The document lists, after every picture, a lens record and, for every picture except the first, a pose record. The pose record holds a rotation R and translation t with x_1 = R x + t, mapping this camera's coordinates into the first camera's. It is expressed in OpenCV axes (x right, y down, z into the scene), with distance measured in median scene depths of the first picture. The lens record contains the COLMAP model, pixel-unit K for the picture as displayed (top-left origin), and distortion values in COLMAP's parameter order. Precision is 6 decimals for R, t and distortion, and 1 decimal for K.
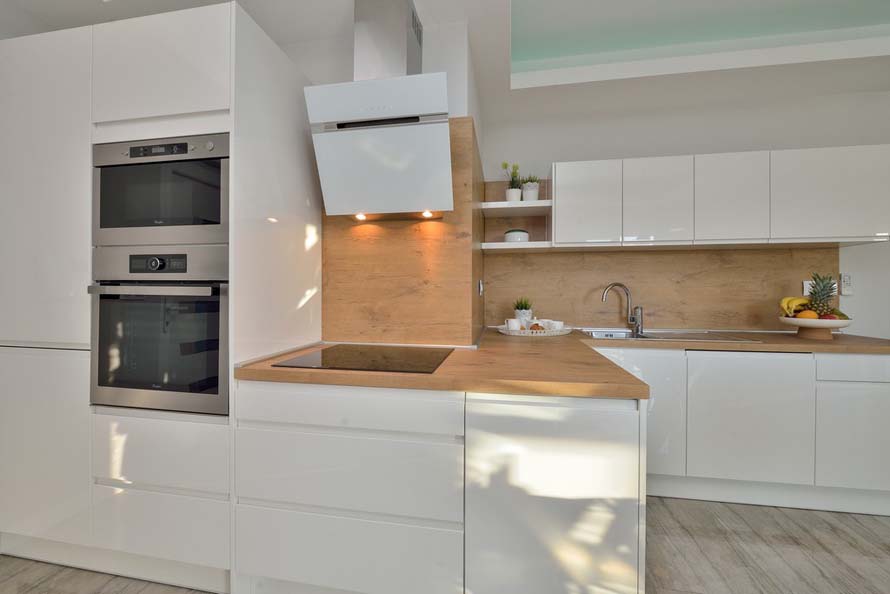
lens RADIAL K [[350.7, 0, 447.1], [0, 350.7, 291.3], [0, 0, 1]] dist [-0.007859, -0.000599]
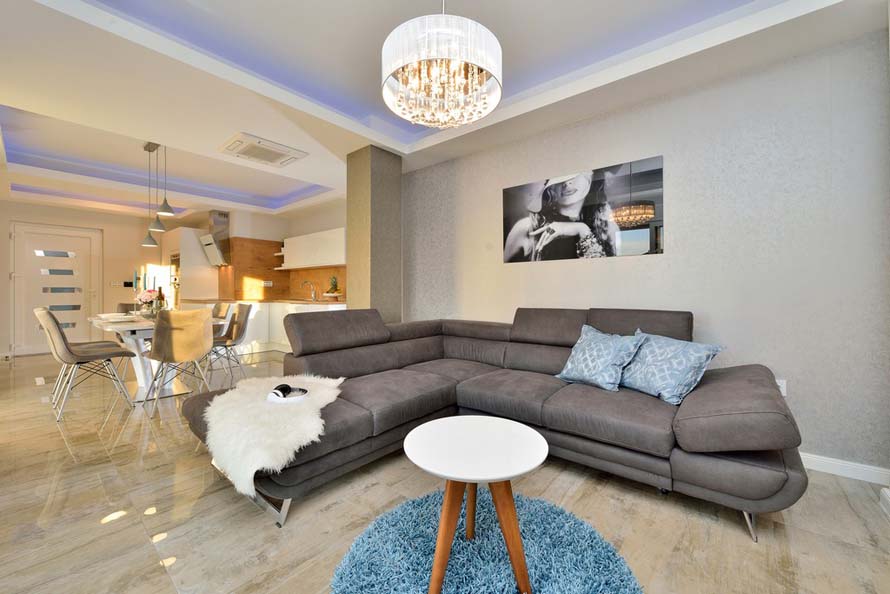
lens RADIAL K [[358.2, 0, 445.3], [0, 358.2, 291.3], [0, 0, 1]] dist [-0.003948, -0.000120]
pose [[0.865707, -0.001817, -0.500547, 3.116817], [0.001333, 0.999998, -0.001324, 0.063695], [0.500549, 0.000479, 0.865708, -0.911605]]
